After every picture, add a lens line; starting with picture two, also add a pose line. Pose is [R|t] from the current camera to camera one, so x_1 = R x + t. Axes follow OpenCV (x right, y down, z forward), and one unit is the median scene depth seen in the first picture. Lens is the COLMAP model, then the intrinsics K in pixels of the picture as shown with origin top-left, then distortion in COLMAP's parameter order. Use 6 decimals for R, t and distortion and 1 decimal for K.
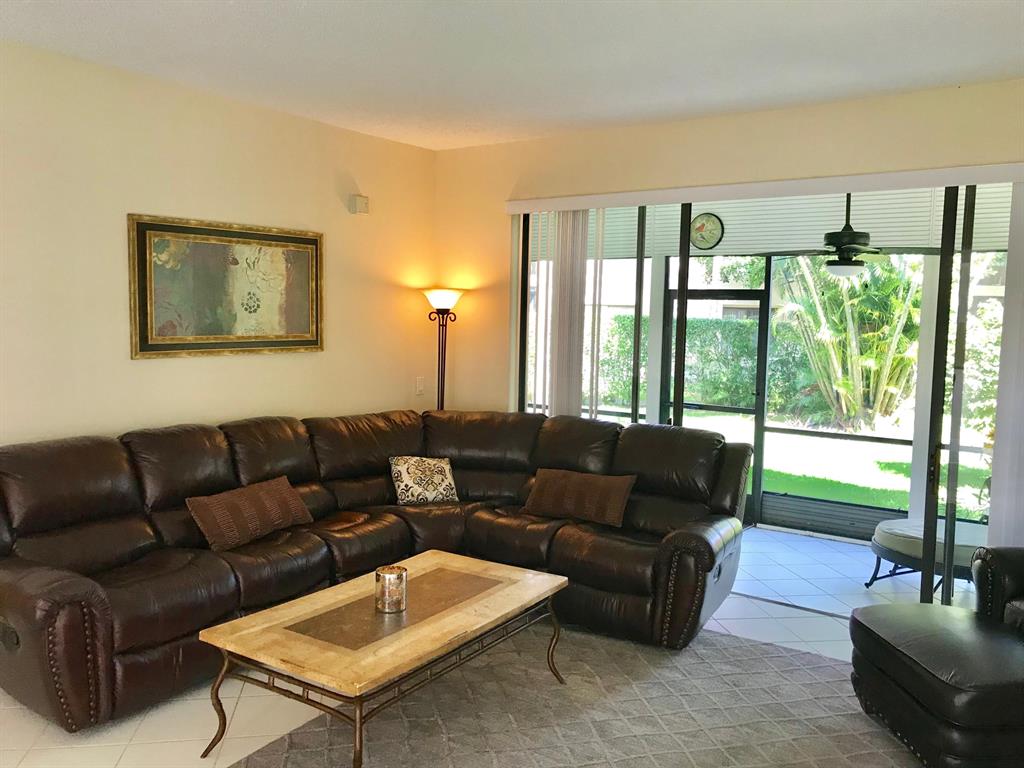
lens RADIAL K [[831.0, 0, 516.0], [0, 831.0, 389.0], [0, 0, 1]] dist [0.016096, -0.029434]
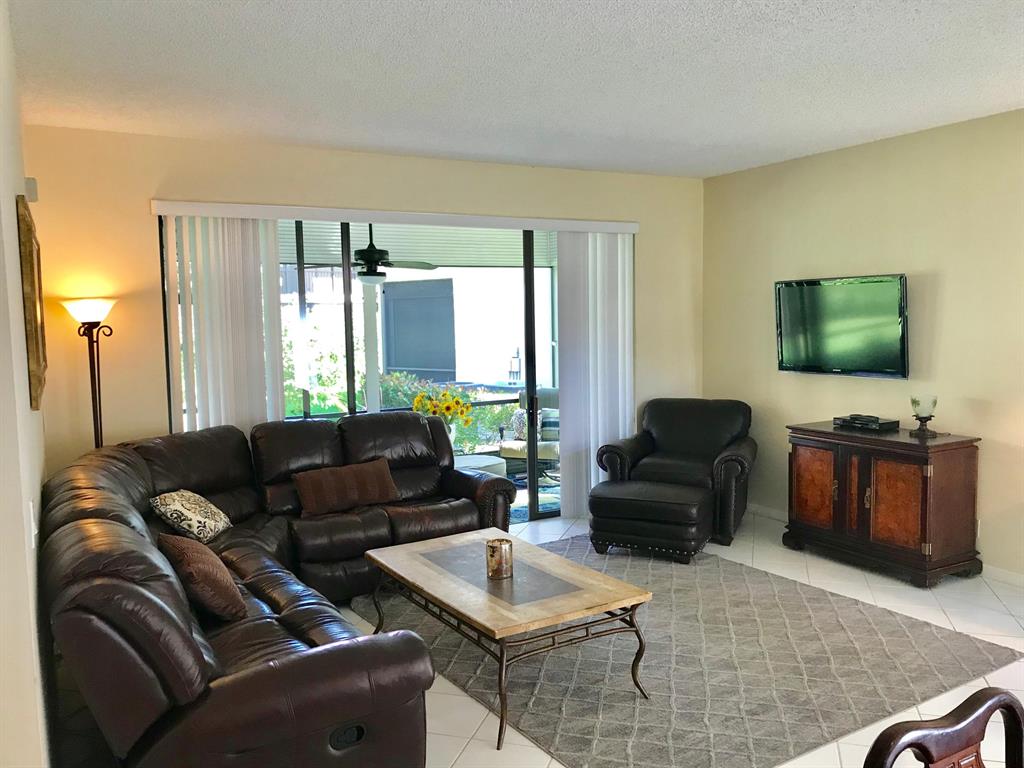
lens RADIAL K [[831.0, 0, 514.1], [0, 831.0, 379.0], [0, 0, 1]] dist [0.016096, -0.029434]
pose [[0.431764, -0.099907, 0.896437, -0.666741], [0.109900, 0.992269, 0.057655, -0.041798], [-0.895266, 0.073626, 0.439405, 0.262312]]
